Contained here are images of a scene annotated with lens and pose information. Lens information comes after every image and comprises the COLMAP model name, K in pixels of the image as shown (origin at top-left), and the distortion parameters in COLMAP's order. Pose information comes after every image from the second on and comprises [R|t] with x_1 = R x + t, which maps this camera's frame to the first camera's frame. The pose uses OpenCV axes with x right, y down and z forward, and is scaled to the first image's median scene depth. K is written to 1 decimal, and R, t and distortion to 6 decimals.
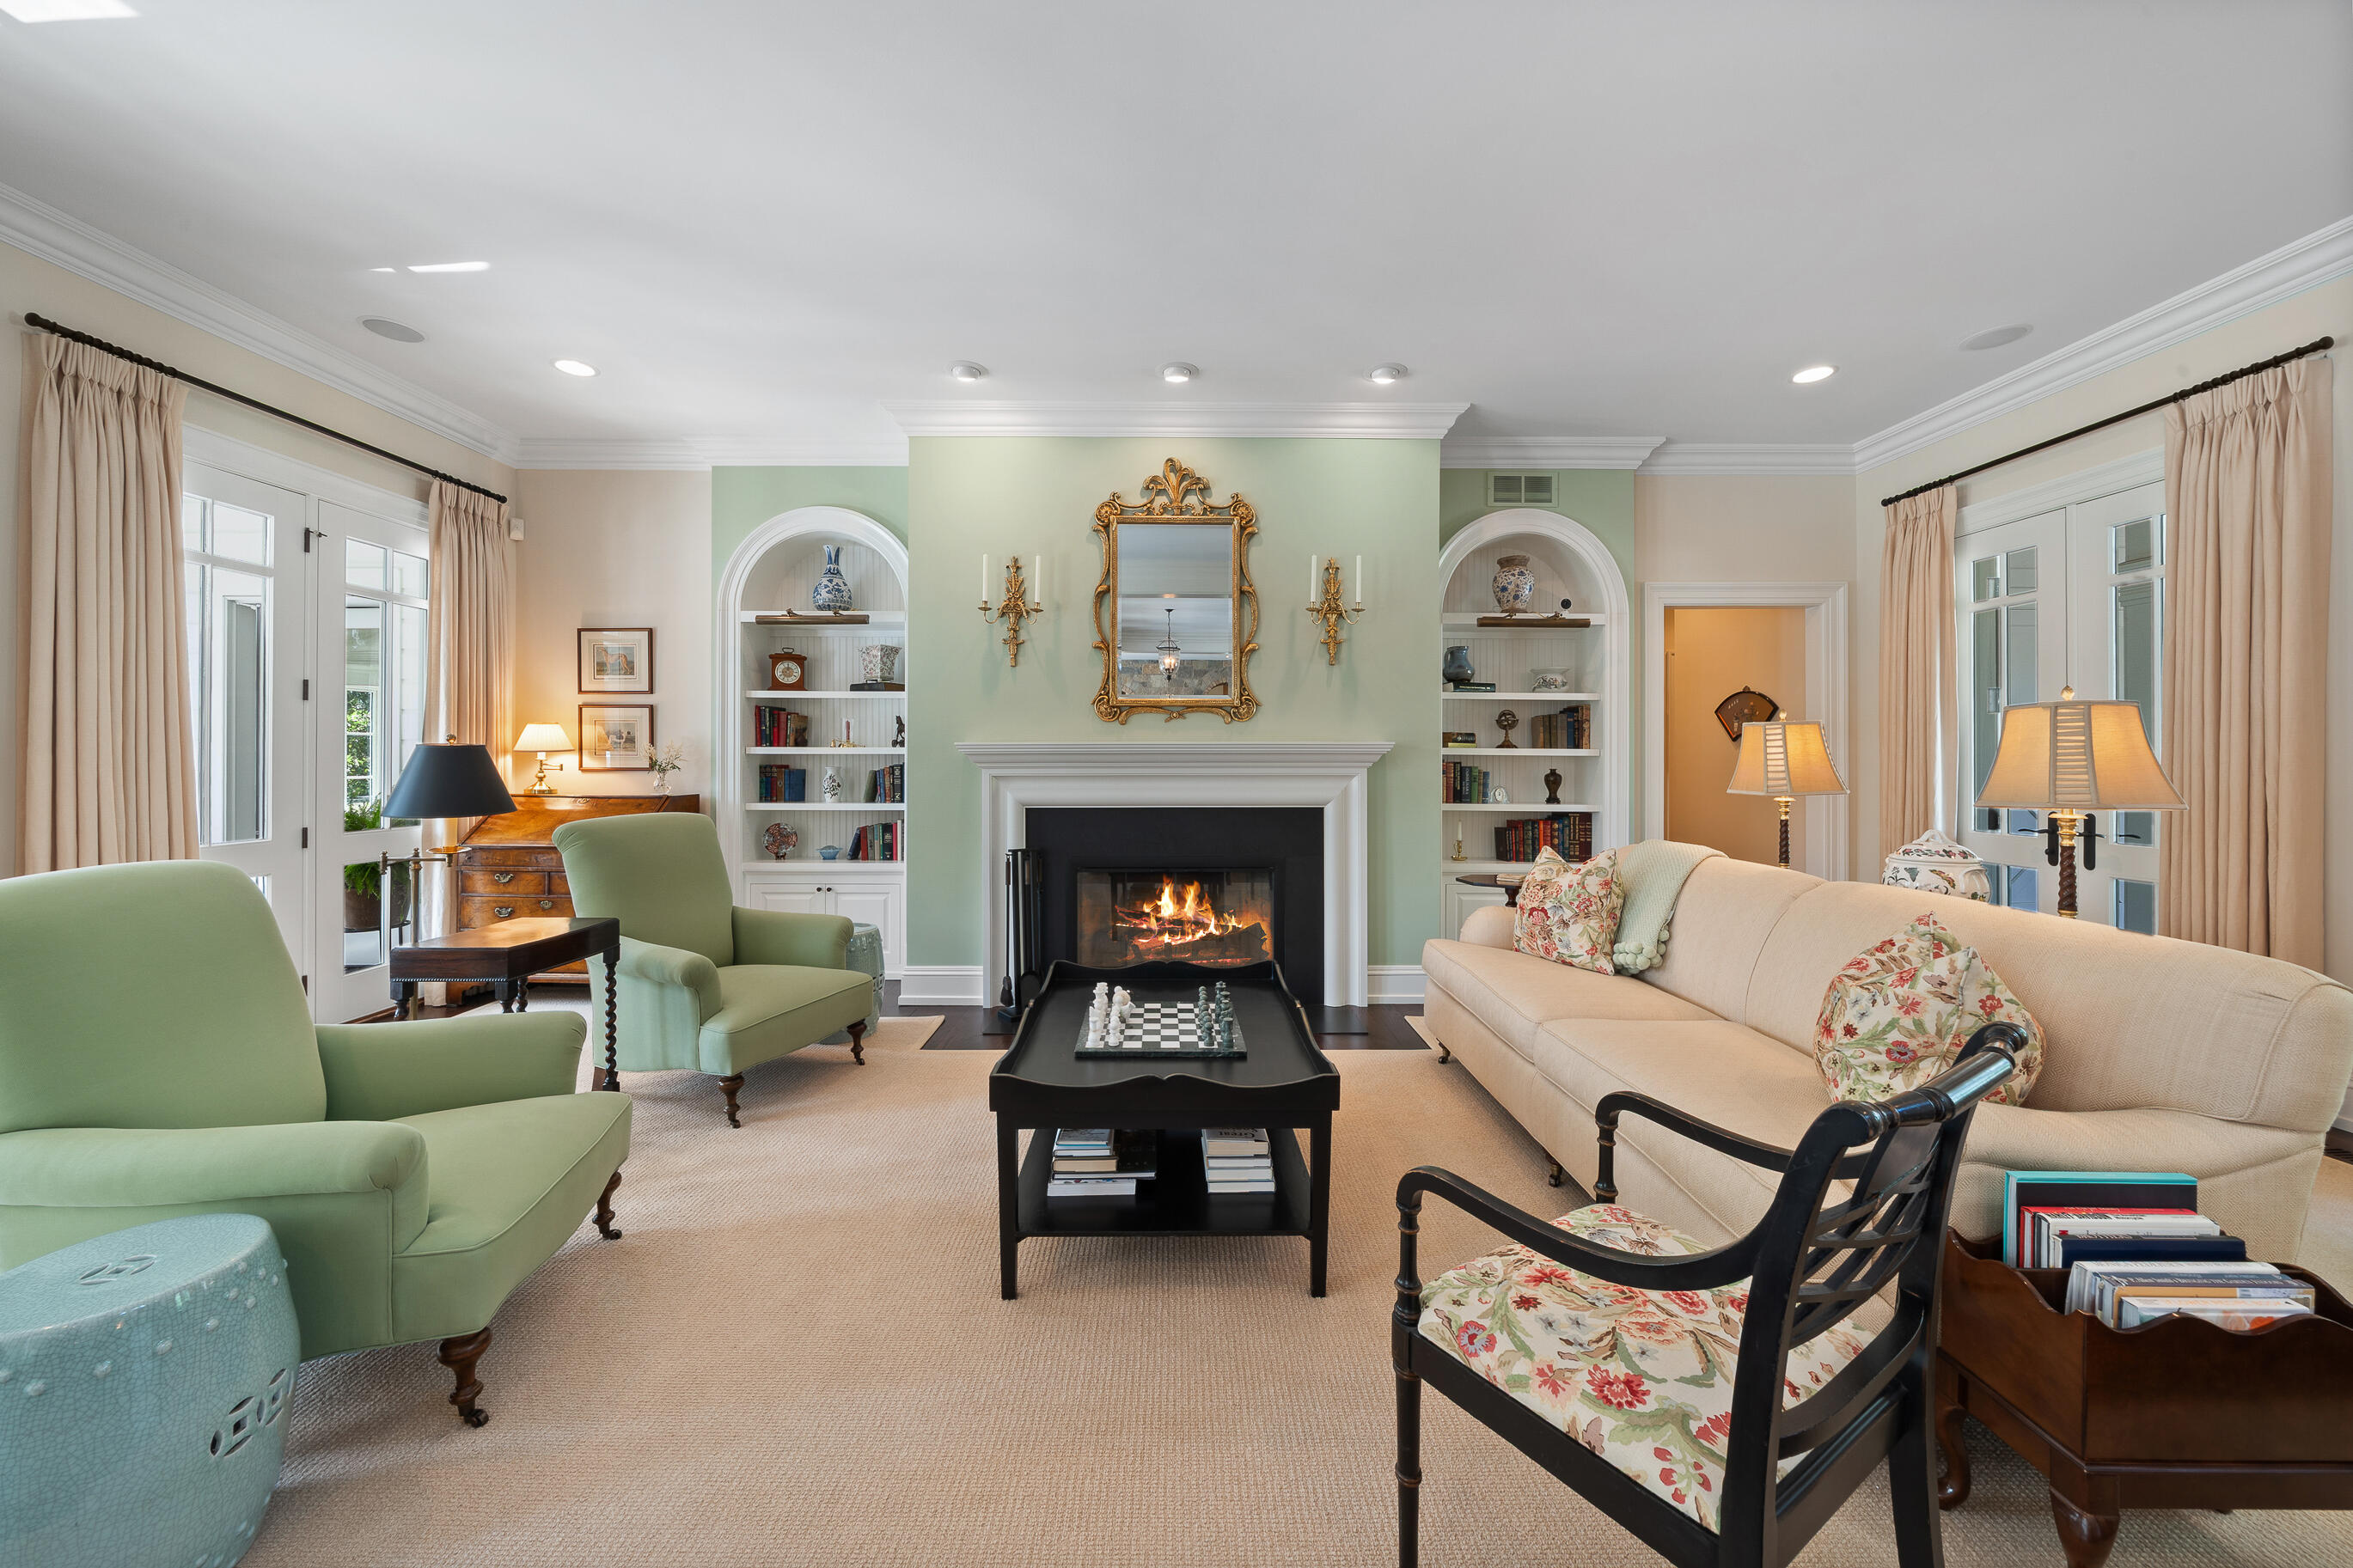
lens RADIAL K [[862.6, 0, 1176.8], [0, 862.6, 753.6], [0, 0, 1]] dist [0.001754, 0.000416]
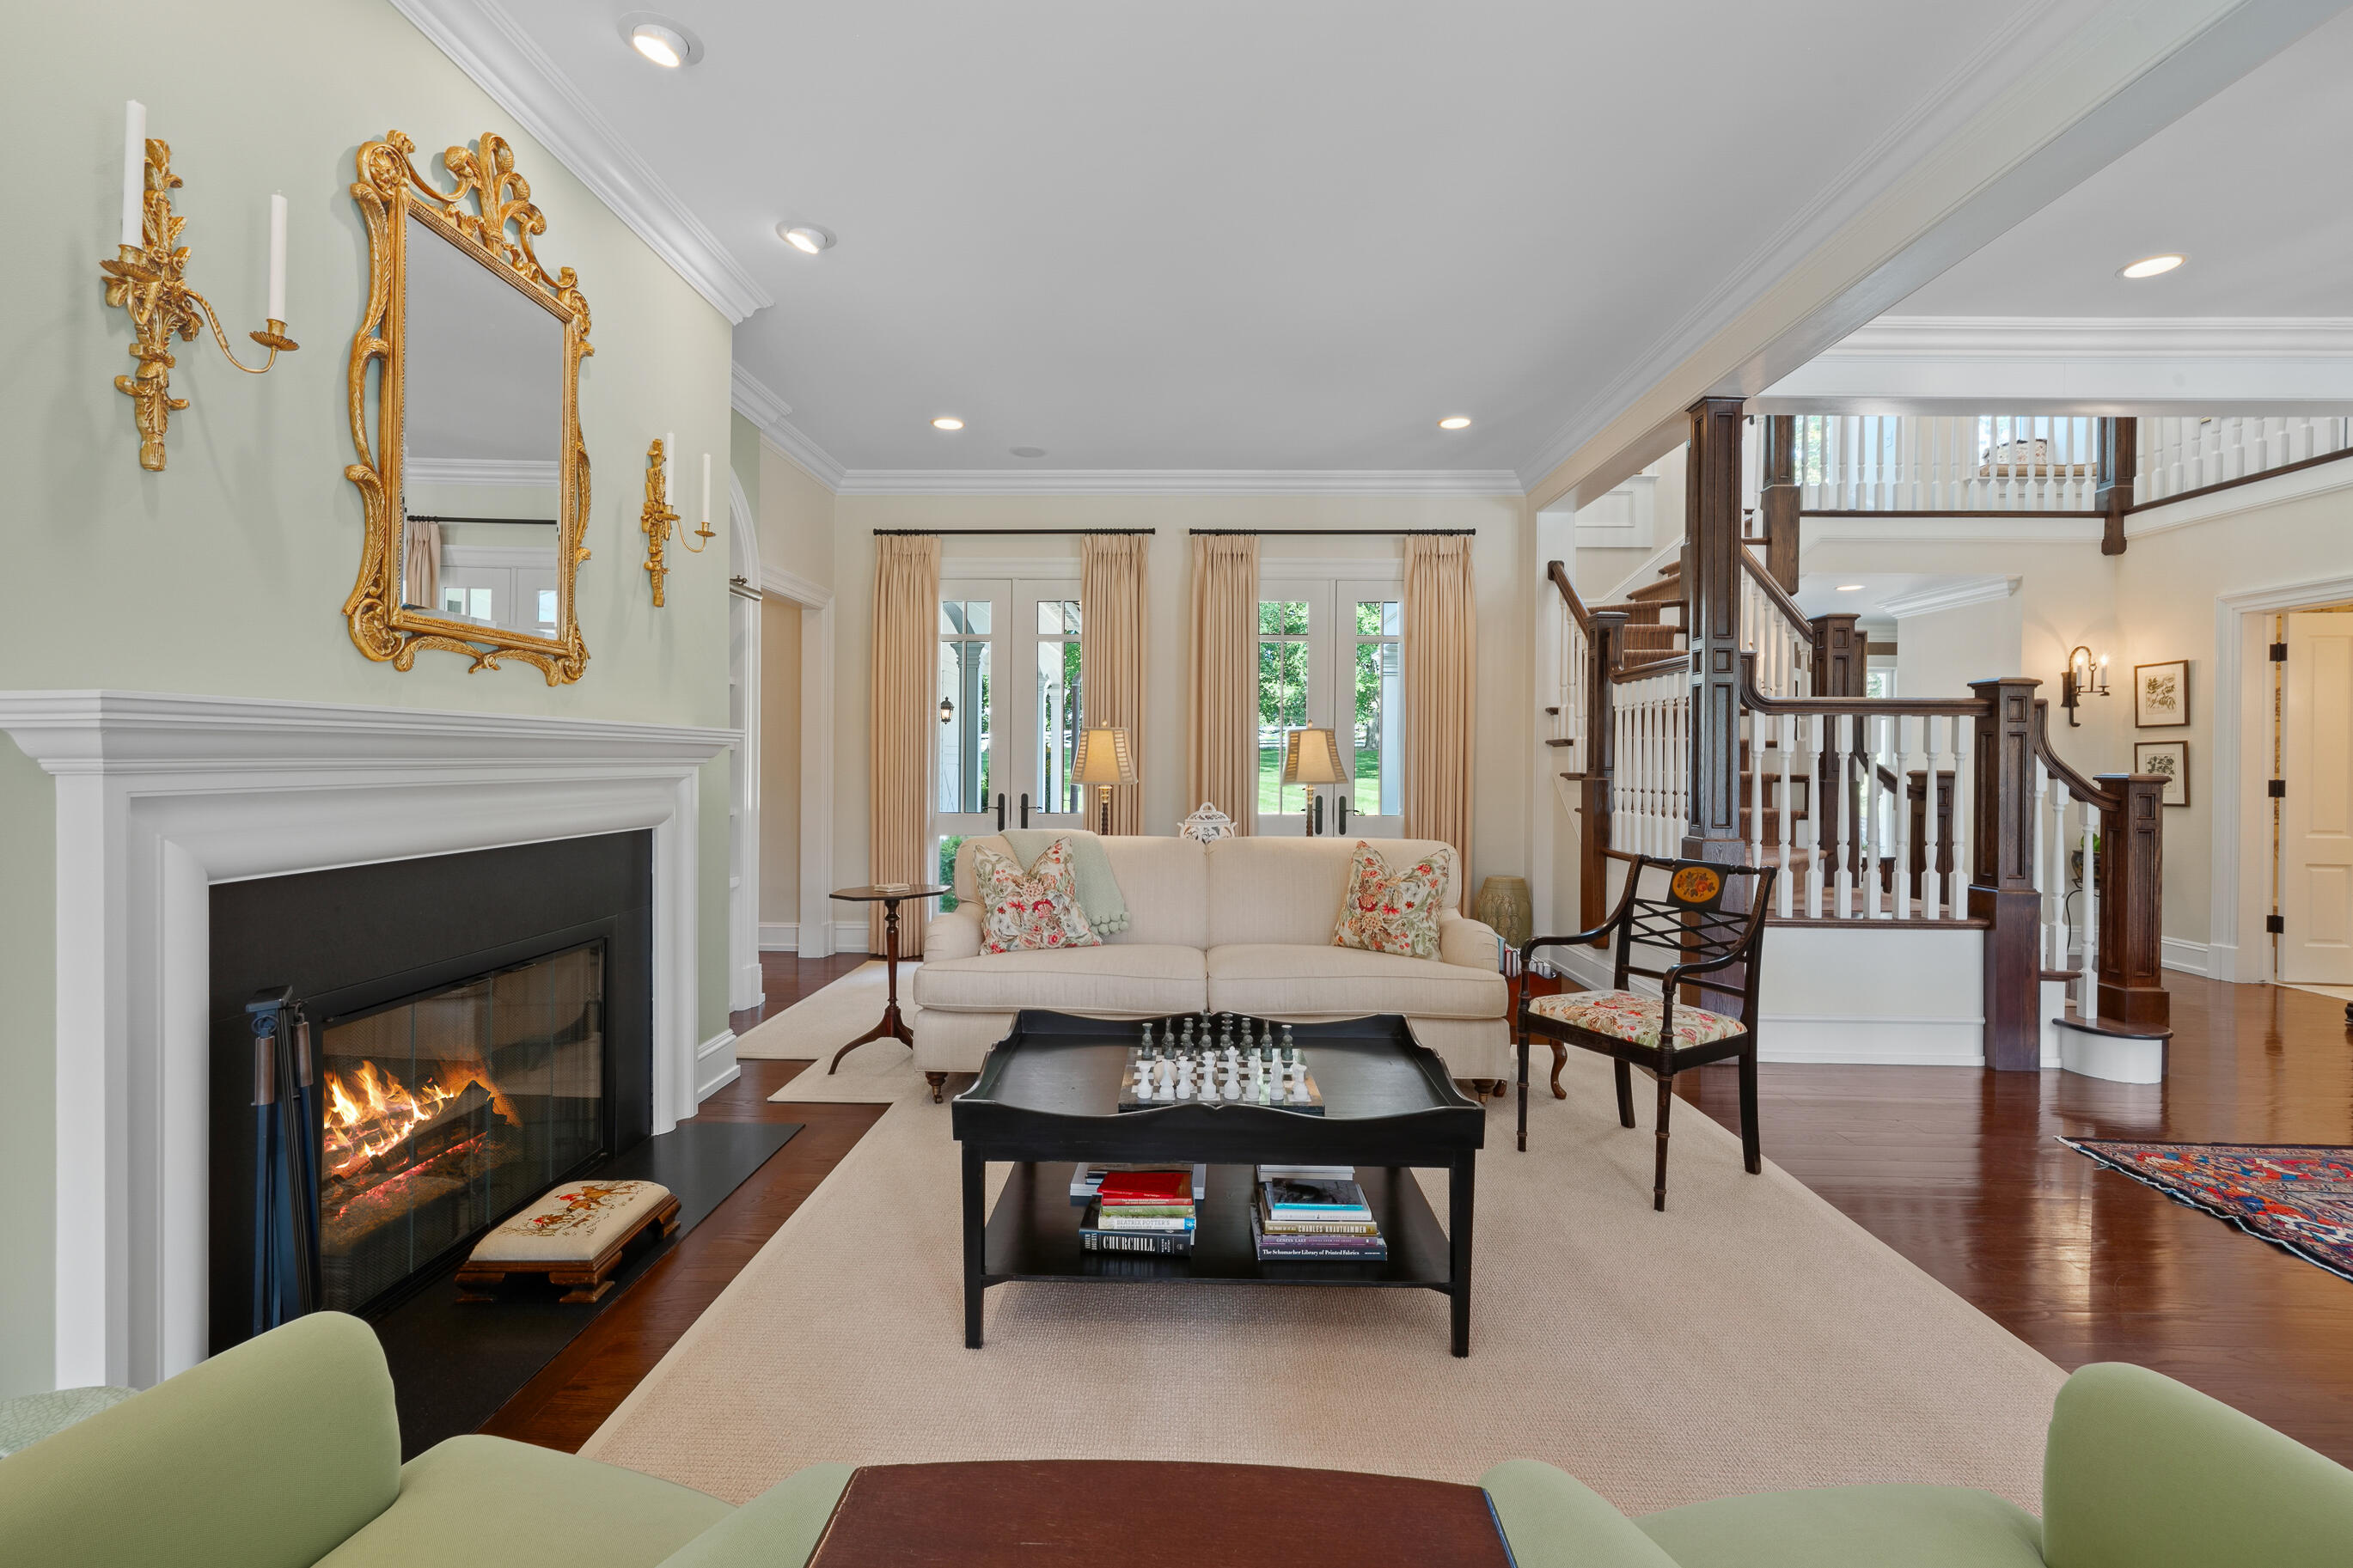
lens RADIAL K [[1042.5, 0, 1180.1], [0, 1042.5, 765.7], [0, 0, 1]] dist [0.001398, 0.000671]
pose [[0.023355, -0.004917, 0.999715, -0.588354], [-0.012241, 0.999912, 0.005204, 0.008089], [-0.999652, -0.012359, 0.023292, 0.589471]]
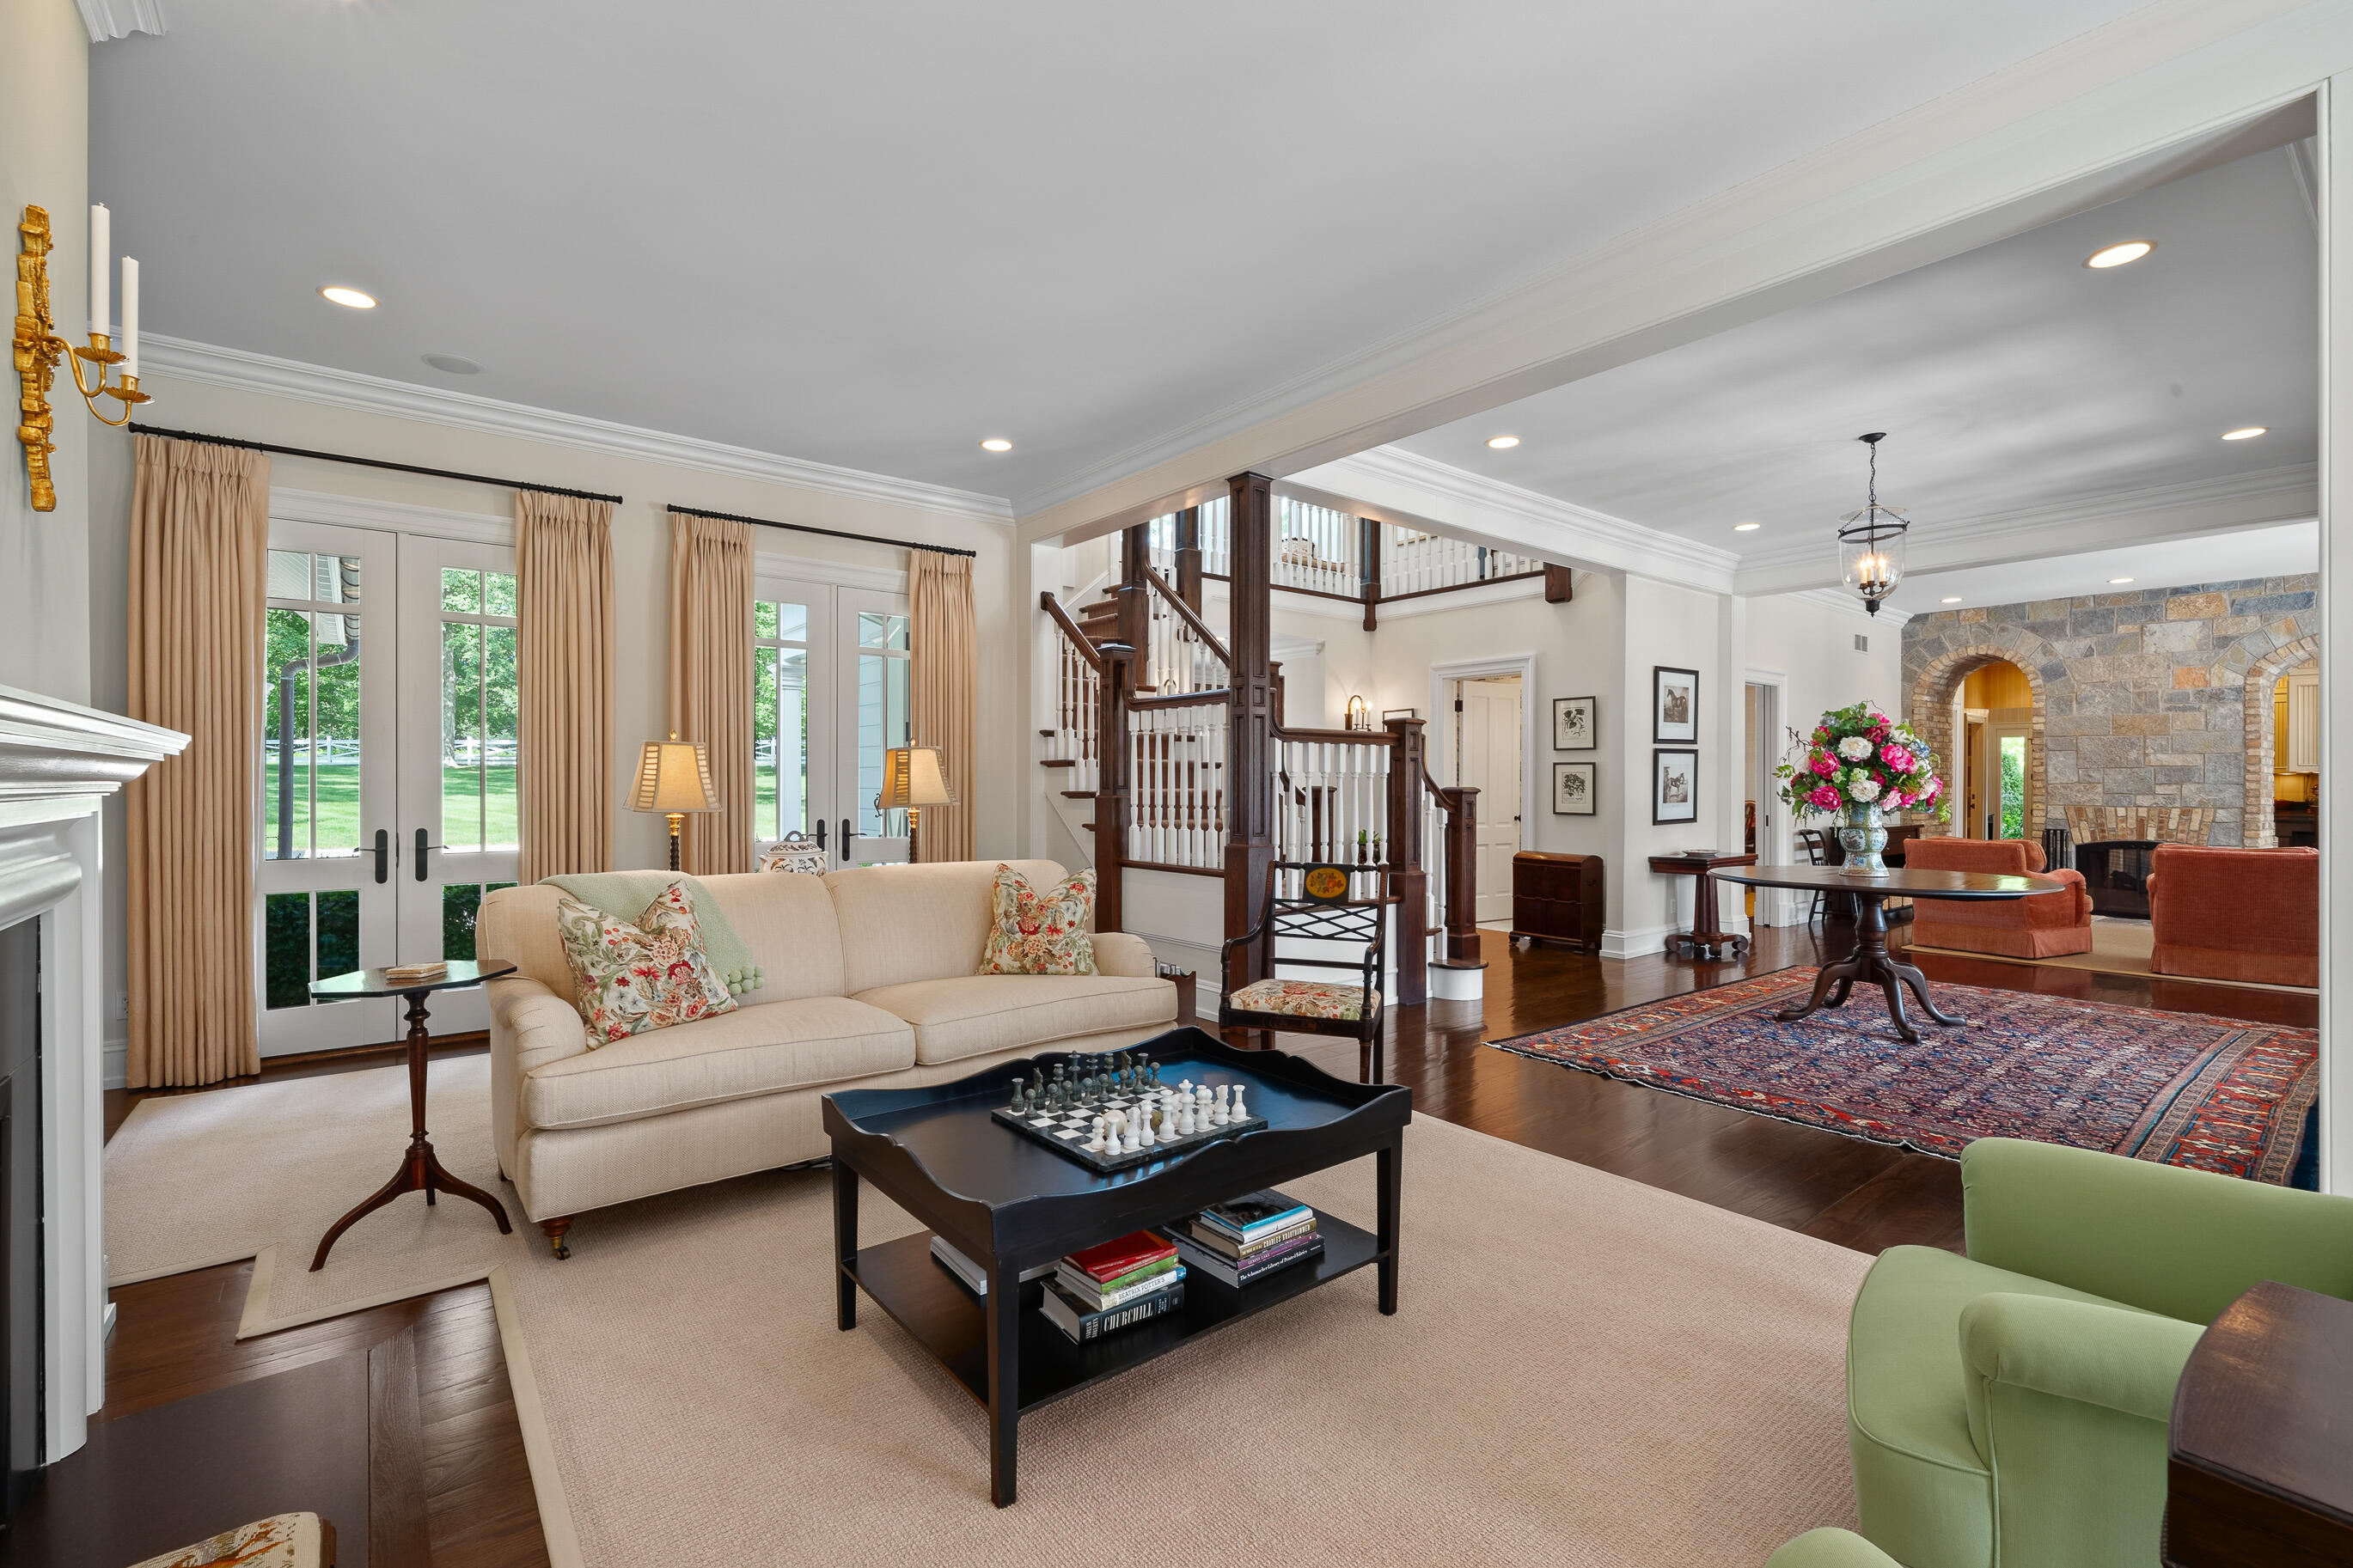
lens RADIAL K [[1032.7, 0, 1187.0], [0, 1032.7, 792.4], [0, 0, 1]] dist [0.001357, 0.000566]
pose [[-0.622318, -0.008473, 0.782719, -0.450977], [-0.005055, 0.999964, 0.006805, 0.009146], [-0.782748, 0.000278, -0.622339, 0.892140]]
